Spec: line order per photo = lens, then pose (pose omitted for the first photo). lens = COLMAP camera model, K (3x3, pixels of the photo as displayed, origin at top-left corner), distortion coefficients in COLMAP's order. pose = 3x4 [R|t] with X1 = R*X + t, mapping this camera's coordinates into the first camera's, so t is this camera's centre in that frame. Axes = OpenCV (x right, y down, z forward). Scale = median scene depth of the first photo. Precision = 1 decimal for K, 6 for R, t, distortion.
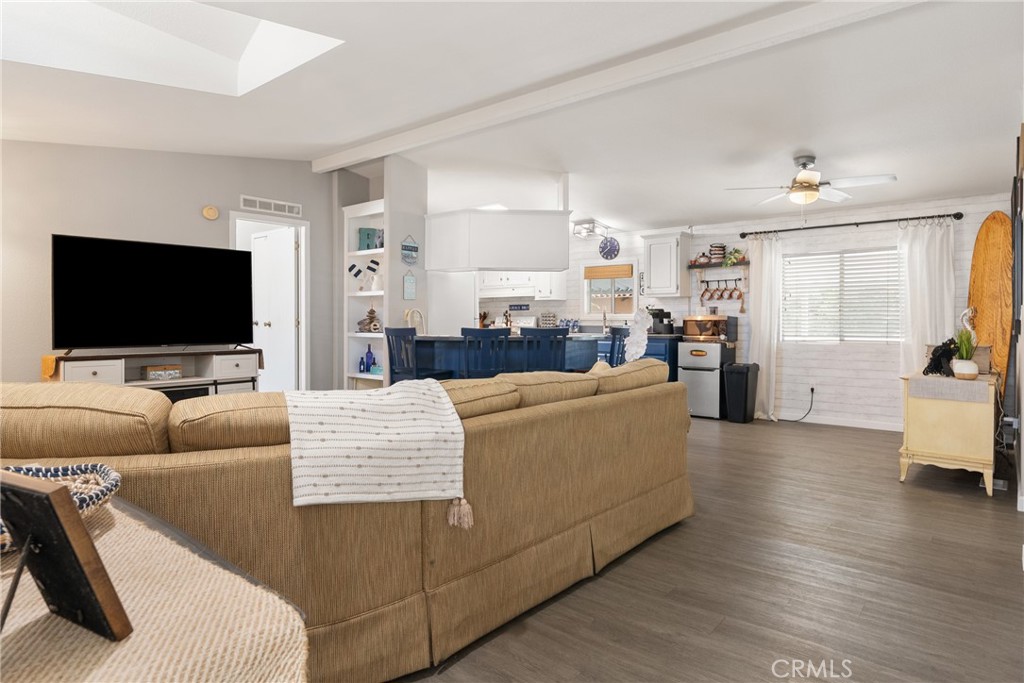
lens RADIAL K [[604.6, 0, 500.7], [0, 604.6, 315.9], [0, 0, 1]] dist [-0.002809, -0.000797]
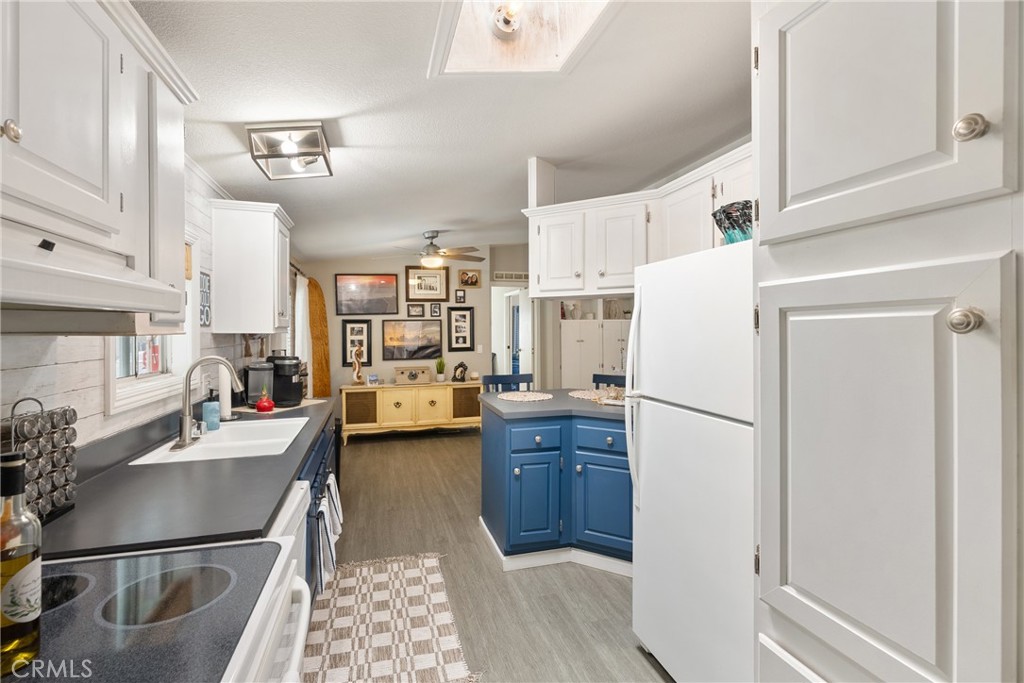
lens RADIAL K [[466.4, 0, 506.3], [0, 466.4, 336.1], [0, 0, 1]] dist [-0.002755, 0.001181]
pose [[-0.830042, -0.005548, 0.557673, -0.150680], [-0.002712, 0.999979, 0.005911, -0.037617], [-0.557694, 0.003395, -0.830040, 1.443682]]
